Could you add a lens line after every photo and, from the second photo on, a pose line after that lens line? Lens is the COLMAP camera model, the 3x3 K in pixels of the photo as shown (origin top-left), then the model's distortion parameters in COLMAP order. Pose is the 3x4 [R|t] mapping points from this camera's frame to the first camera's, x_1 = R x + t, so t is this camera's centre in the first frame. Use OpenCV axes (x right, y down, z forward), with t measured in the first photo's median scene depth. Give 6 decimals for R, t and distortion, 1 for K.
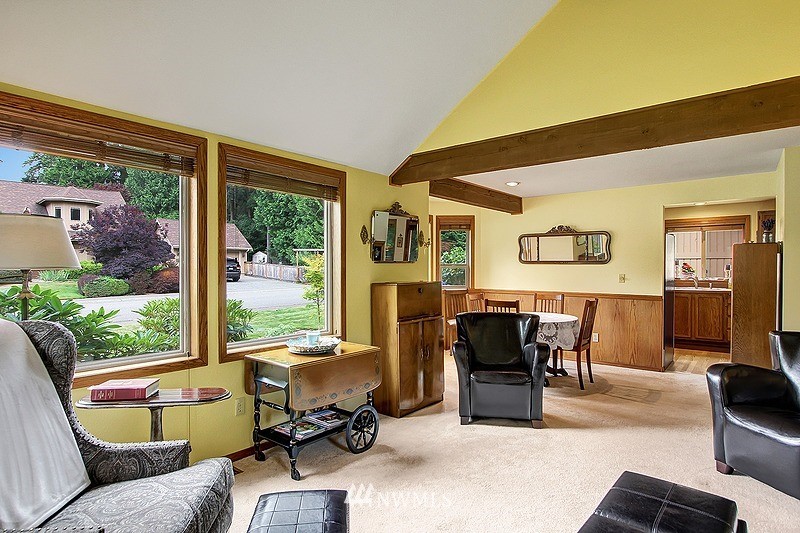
lens RADIAL K [[430.2, 0, 405.0], [0, 430.2, 267.2], [0, 0, 1]] dist [-0.002096, 0.000080]
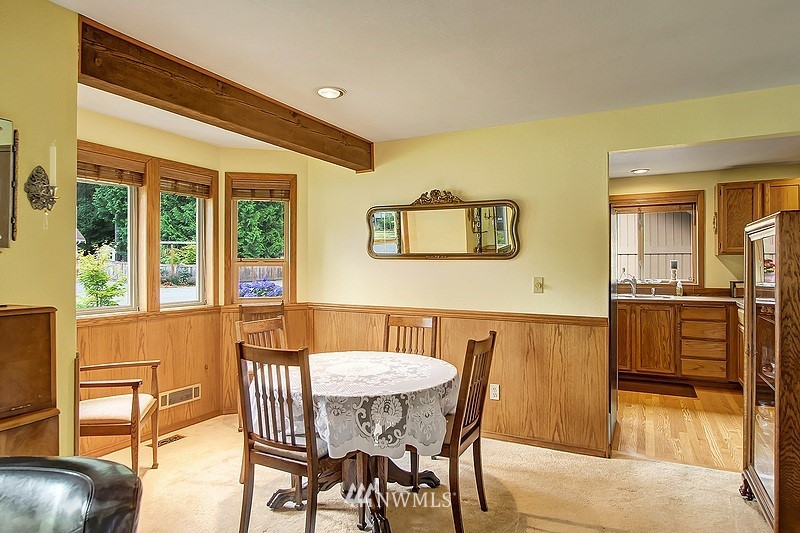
lens RADIAL K [[460.3, 0, 400.3], [0, 460.3, 259.0], [0, 0, 1]] dist [-0.003938, -0.000080]
pose [[0.980720, 0.002203, 0.195407, 0.193526], [0.000112, 0.999930, -0.011835, -0.000777], [-0.195419, 0.011629, 0.980651, 0.410269]]
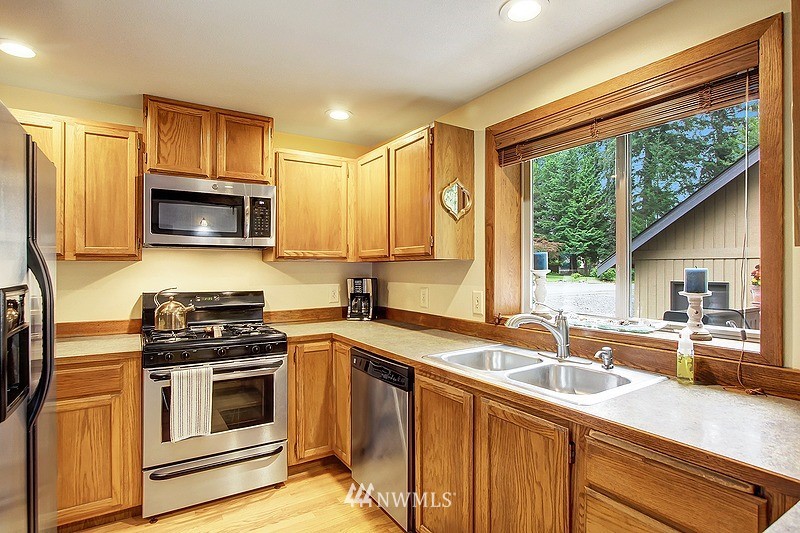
lens RADIAL K [[406.1, 0, 388.9], [0, 406.1, 265.5], [0, 0, 1]] dist [-0.011911, 0.000142]
pose [[0.942226, 0.005217, -0.334938, 0.785407], [-0.007861, 0.999948, -0.006539, -0.006719], [0.334886, 0.008795, 0.942217, 0.871804]]
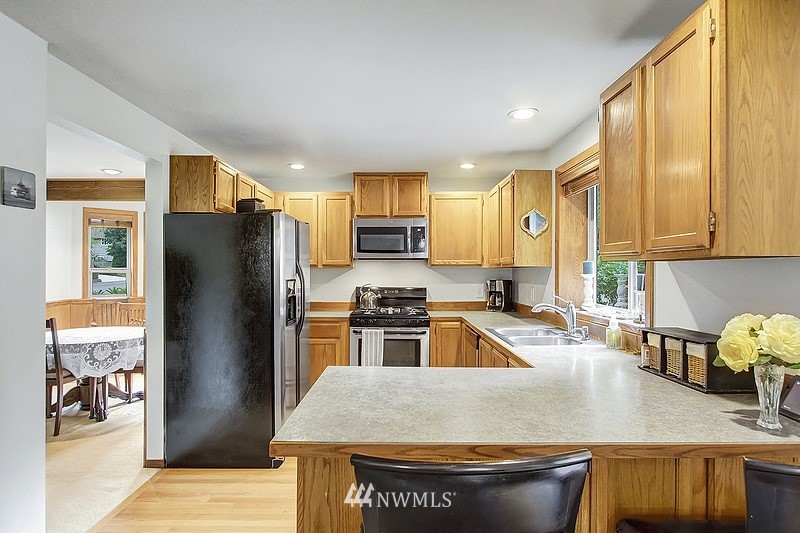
lens RADIAL K [[430.2, 0, 405.0], [0, 430.2, 267.2], [0, 0, 1]] dist [-0.002096, 0.000080]
pose [[0.638973, 0.000617, -0.769229, 1.040828], [-0.007431, 0.999958, -0.005370, -0.010081], [0.769194, 0.009147, 0.638950, 0.764604]]
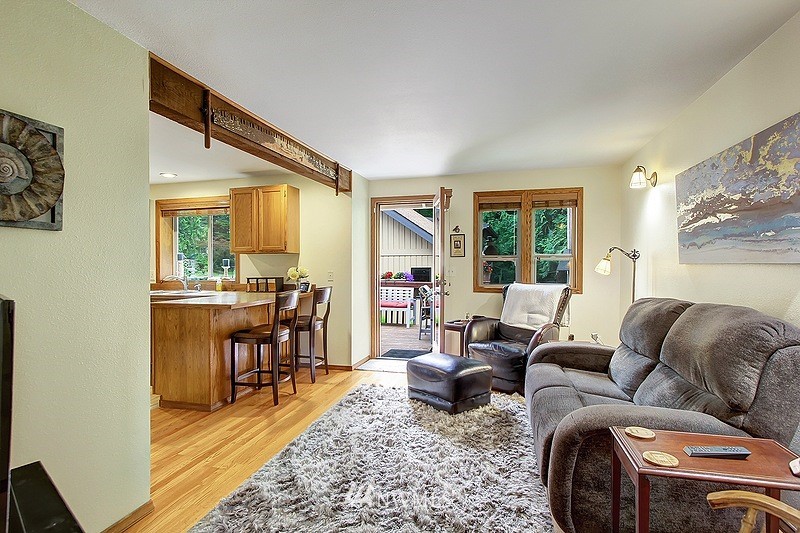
lens RADIAL K [[406.1, 0, 388.9], [0, 406.1, 265.5], [0, 0, 1]] dist [-0.011911, 0.000142]
pose [[0.915477, -0.003688, 0.402353, 0.852617], [0.005928, 0.999973, -0.004322, 0.010420], [-0.402327, 0.006342, 0.915474, 0.257737]]
